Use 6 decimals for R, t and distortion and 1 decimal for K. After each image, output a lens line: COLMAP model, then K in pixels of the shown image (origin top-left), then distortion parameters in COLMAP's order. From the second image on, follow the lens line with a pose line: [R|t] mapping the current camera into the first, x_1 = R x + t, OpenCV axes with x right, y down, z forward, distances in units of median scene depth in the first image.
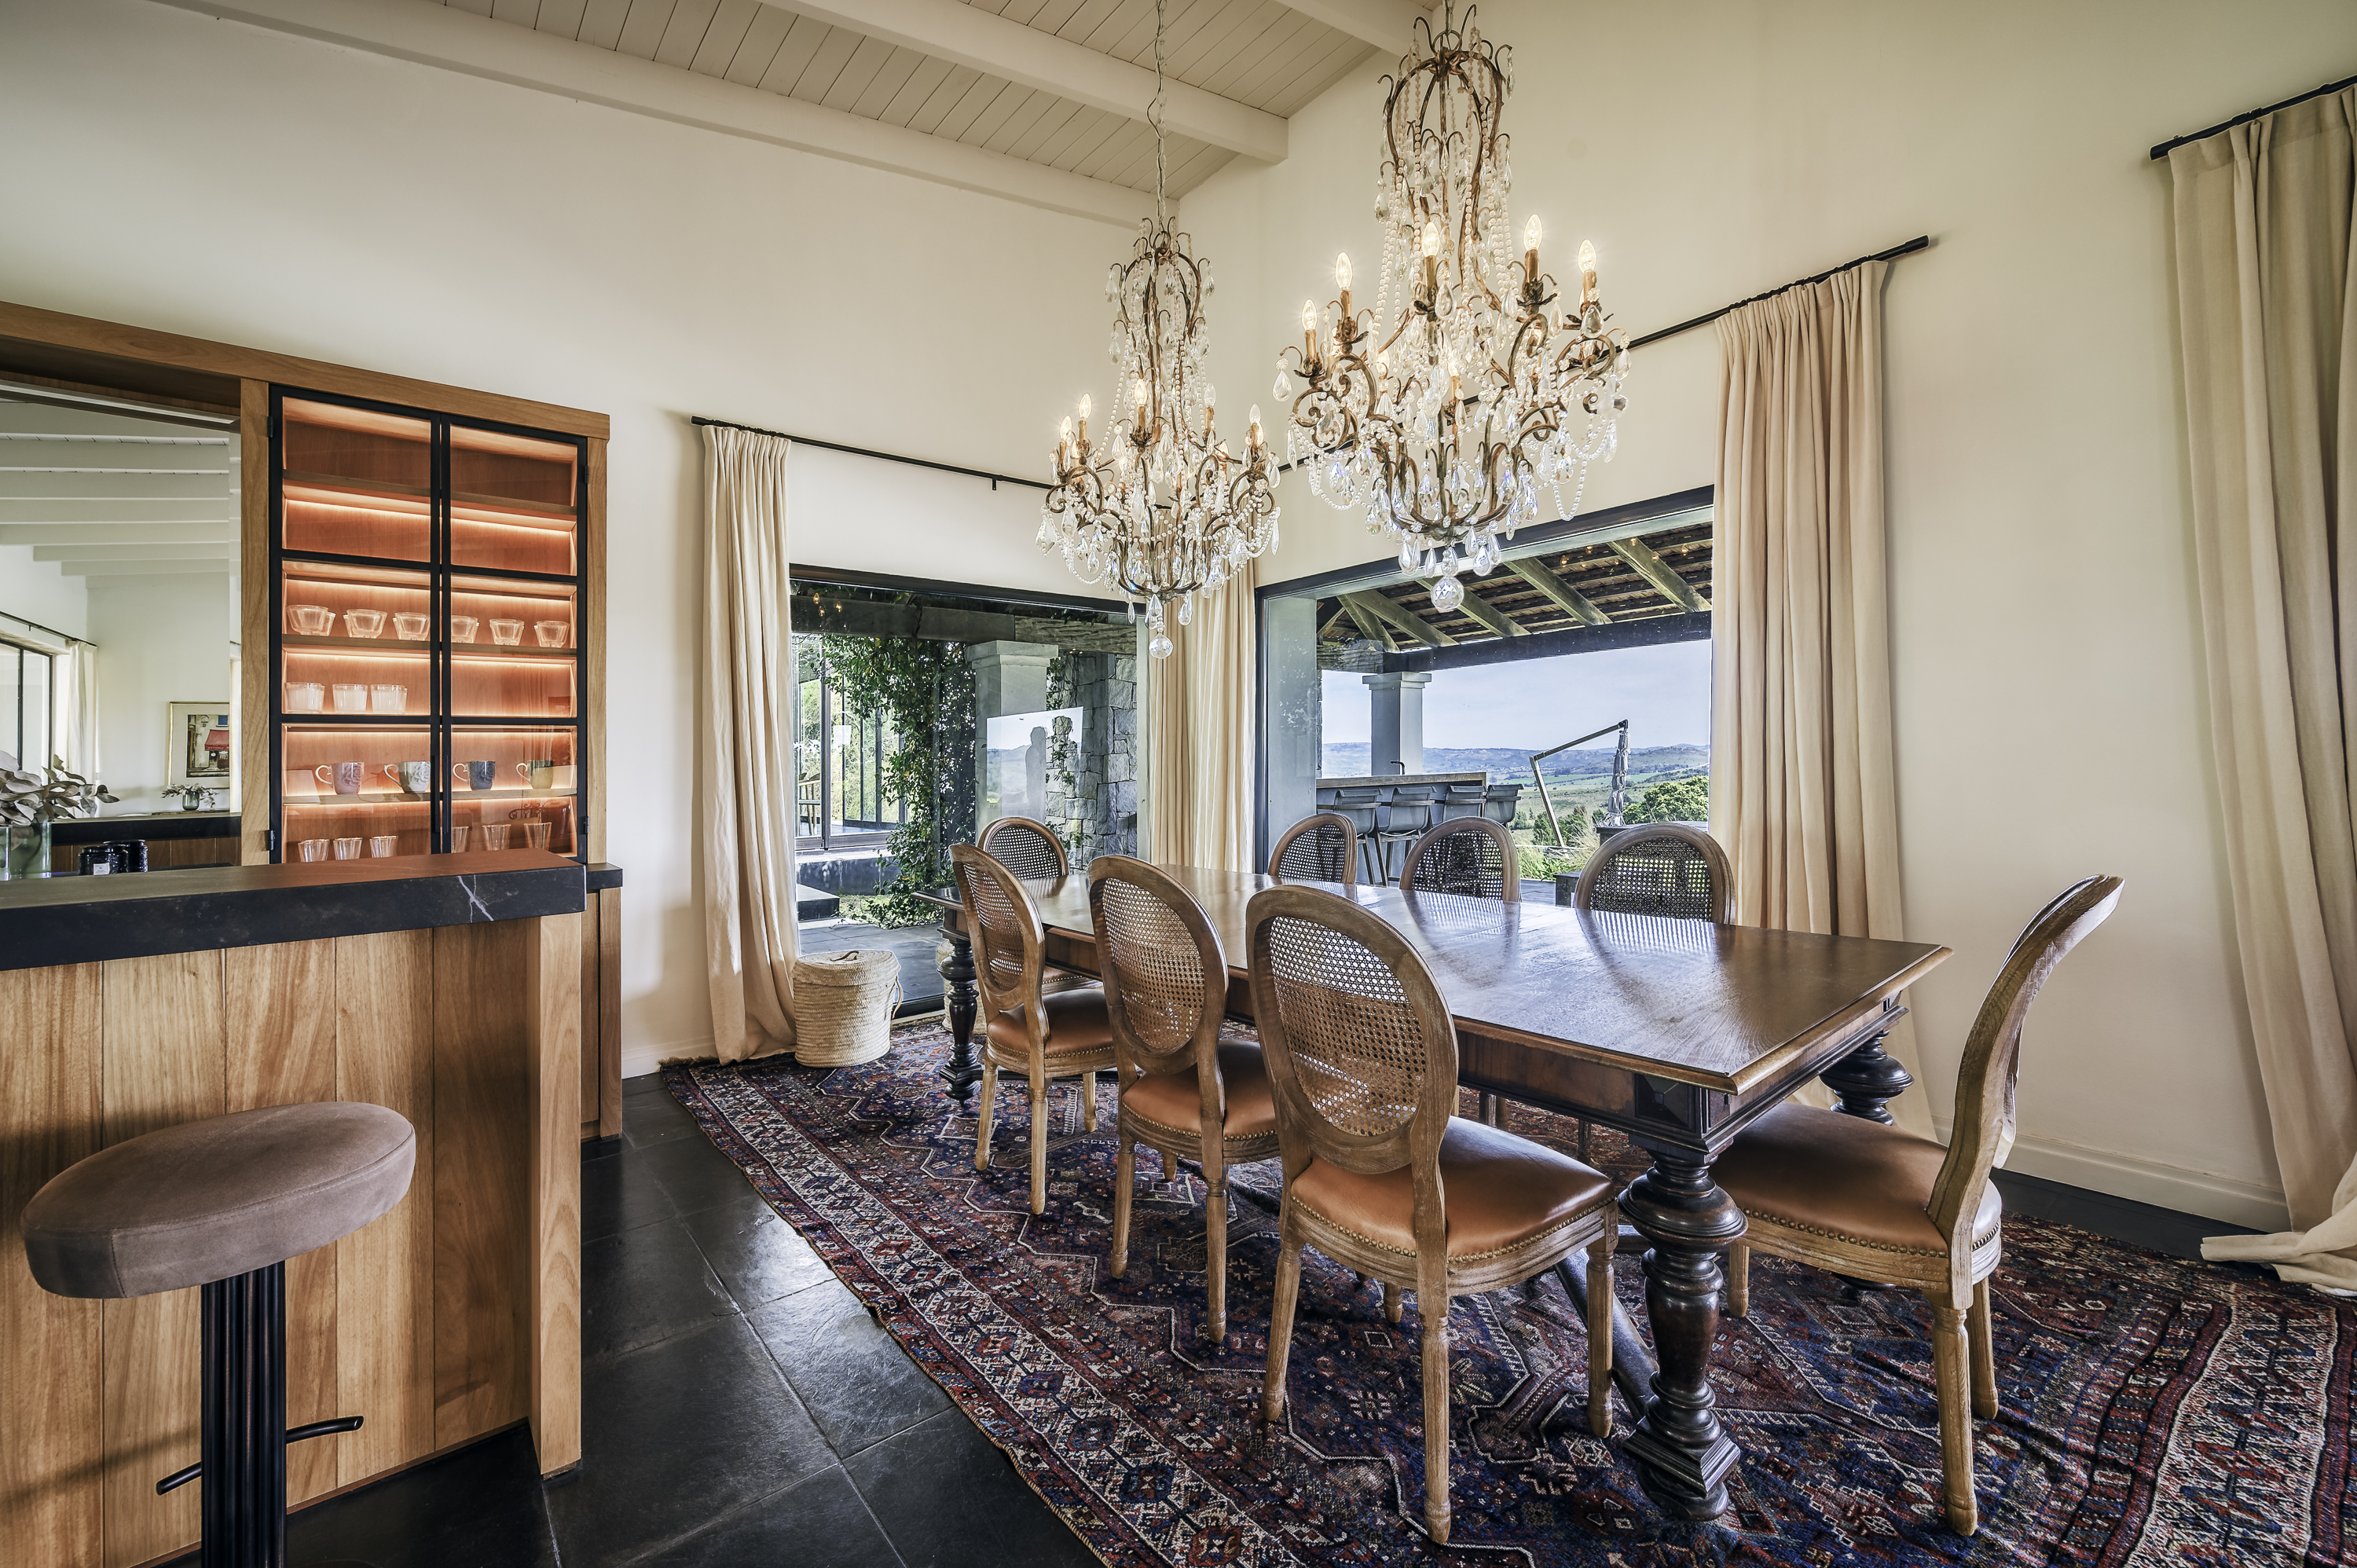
lens RADIAL K [[908.6, 0, 1187.9], [0, 908.6, 740.4], [0, 0, 1]] dist [0.000335, 0.000122]
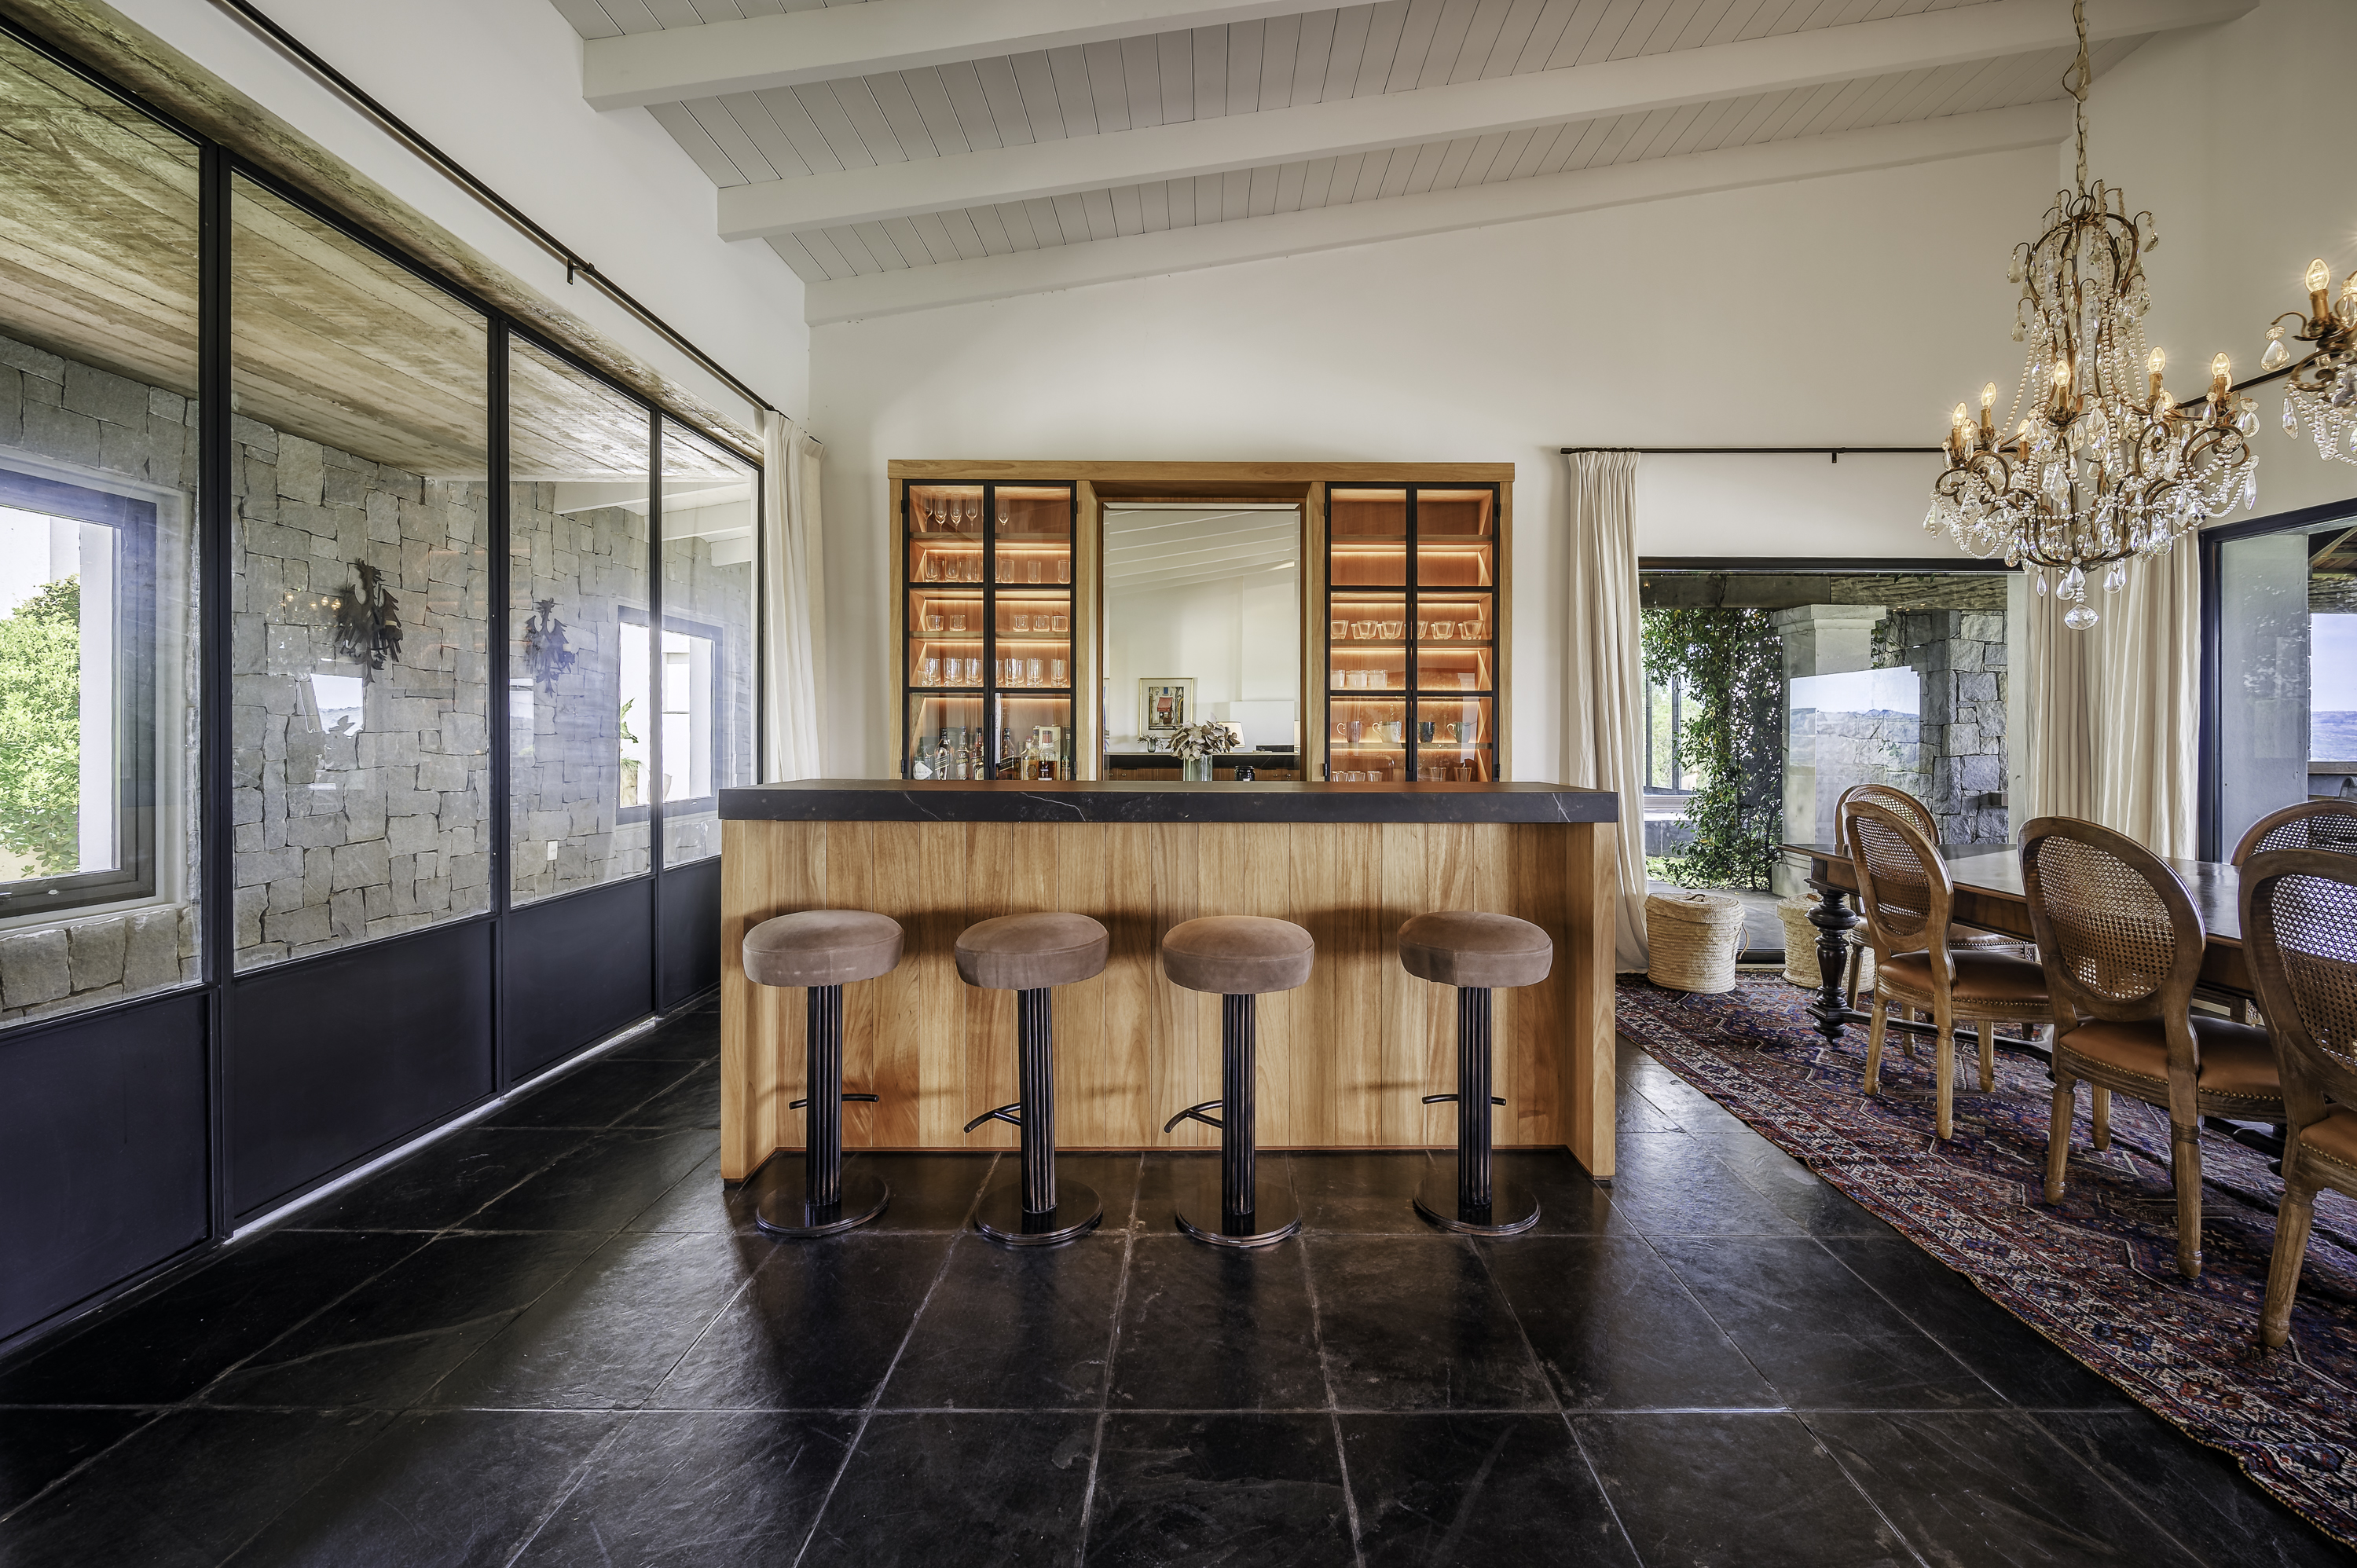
lens RADIAL K [[947.7, 0, 1232.0], [0, 947.7, 699.8], [0, 0, 1]] dist [-0.001155, 0.000639]
pose [[0.766877, 0.001710, -0.641792, -0.076930], [-0.004283, 0.999988, -0.002454, -0.007429], [0.641780, 0.004631, 0.766875, -0.379373]]
